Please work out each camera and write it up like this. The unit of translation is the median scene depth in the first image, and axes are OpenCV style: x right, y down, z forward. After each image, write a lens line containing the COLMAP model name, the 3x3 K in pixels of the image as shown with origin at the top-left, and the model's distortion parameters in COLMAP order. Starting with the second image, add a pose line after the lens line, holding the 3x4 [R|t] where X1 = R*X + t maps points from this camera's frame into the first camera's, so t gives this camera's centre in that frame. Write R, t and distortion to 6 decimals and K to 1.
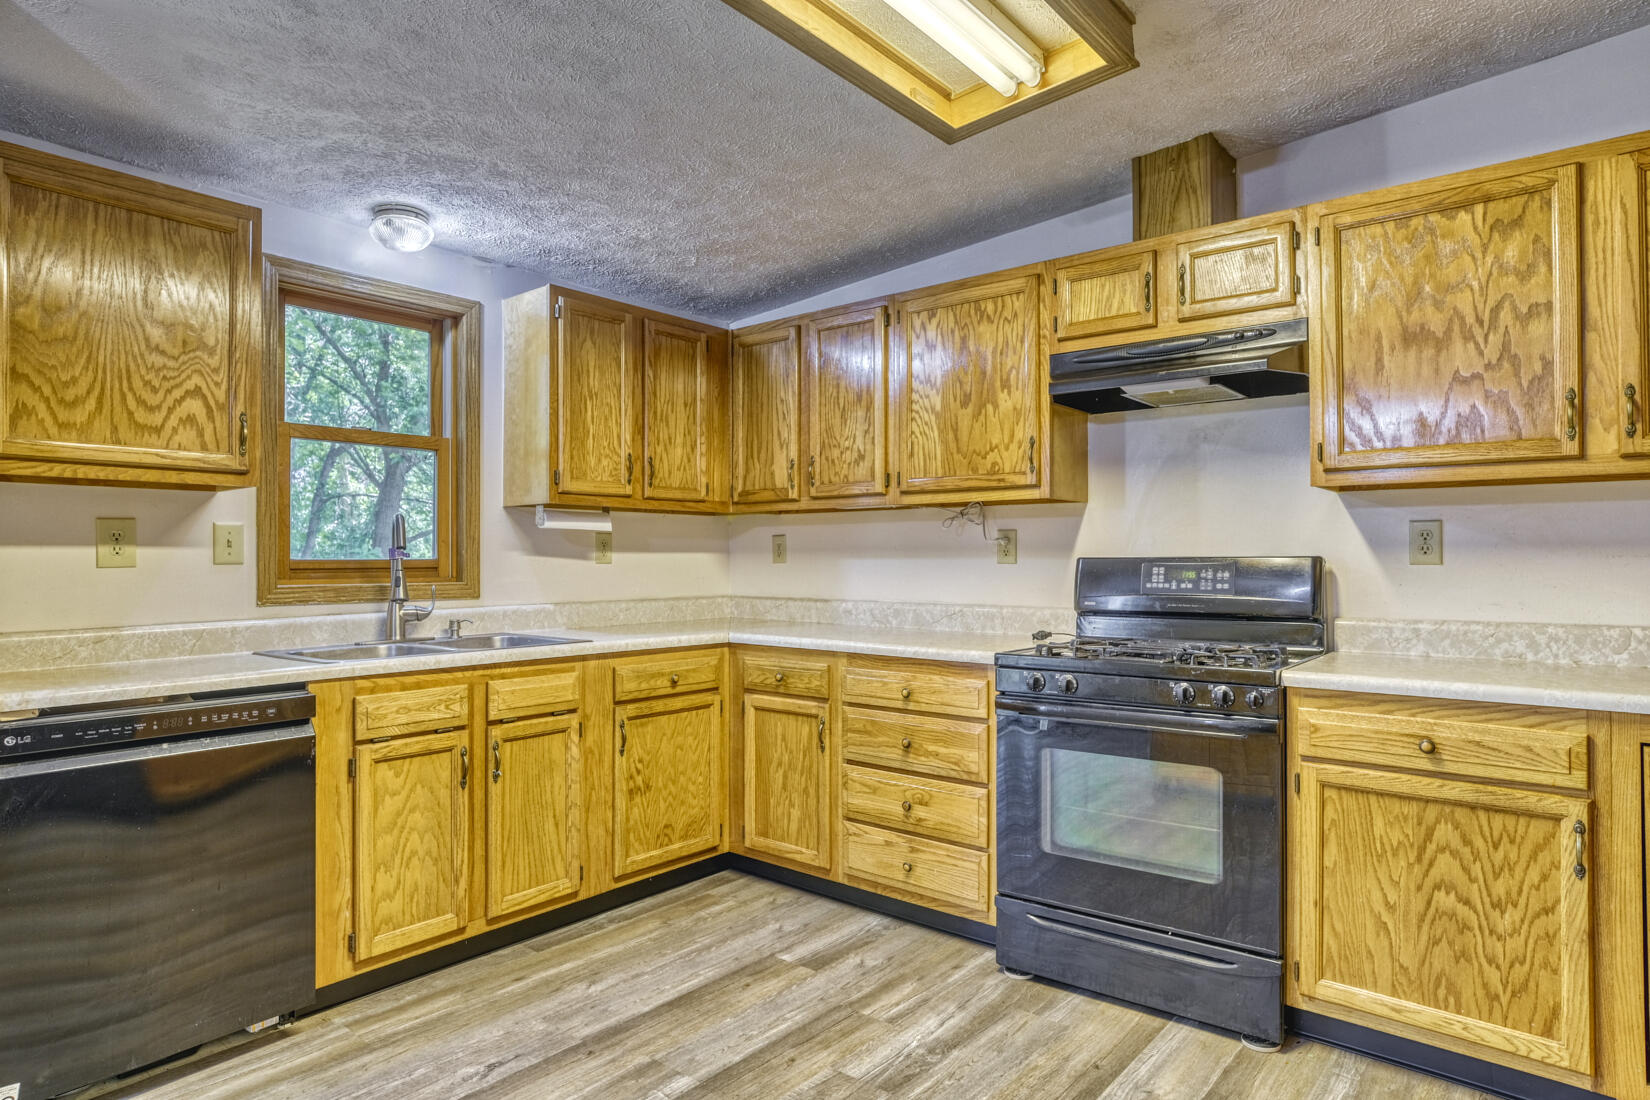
lens RADIAL K [[944.6, 0, 836.2], [0, 944.6, 550.5], [0, 0, 1]] dist [-0.004168, 0.008941]
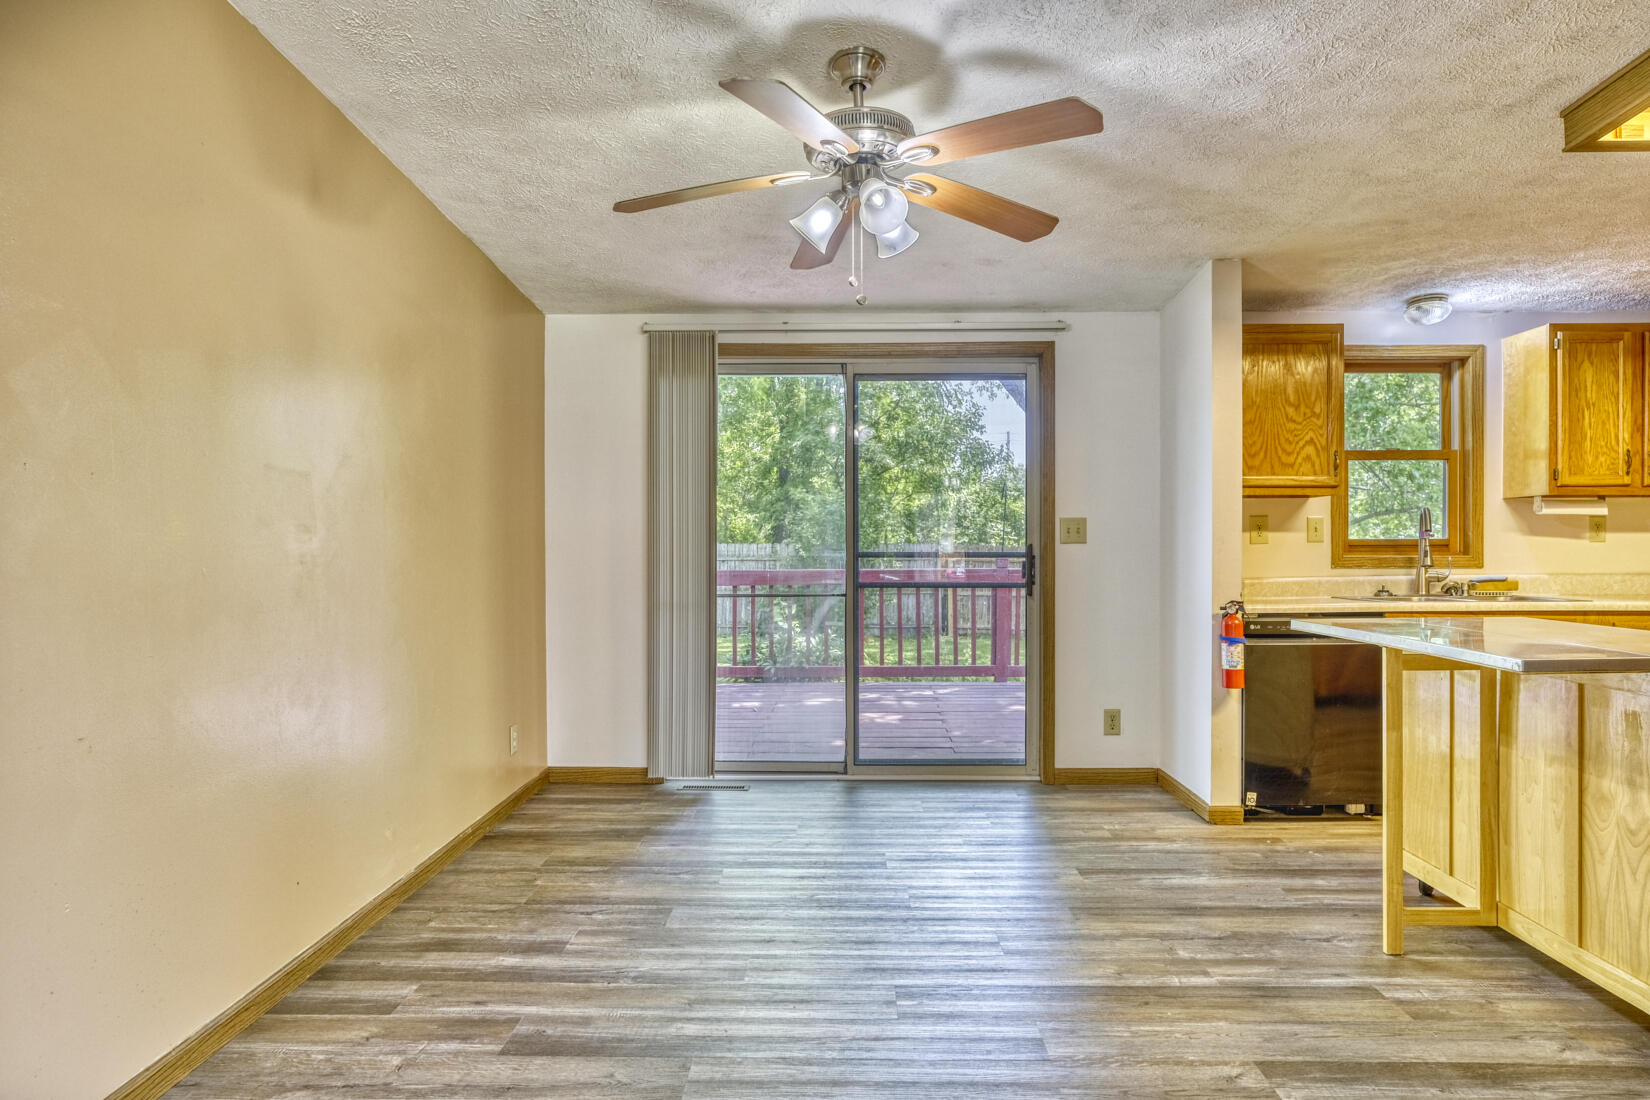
lens RADIAL K [[944.6, 0, 838.0], [0, 944.6, 563.3], [0, 0, 1]] dist [-0.004168, 0.008941]
pose [[0.624435, 0.007742, -0.781038, 0.086573], [0.008642, 0.999821, 0.016820, 0.012189], [0.781029, -0.017253, 0.624257, -0.491009]]
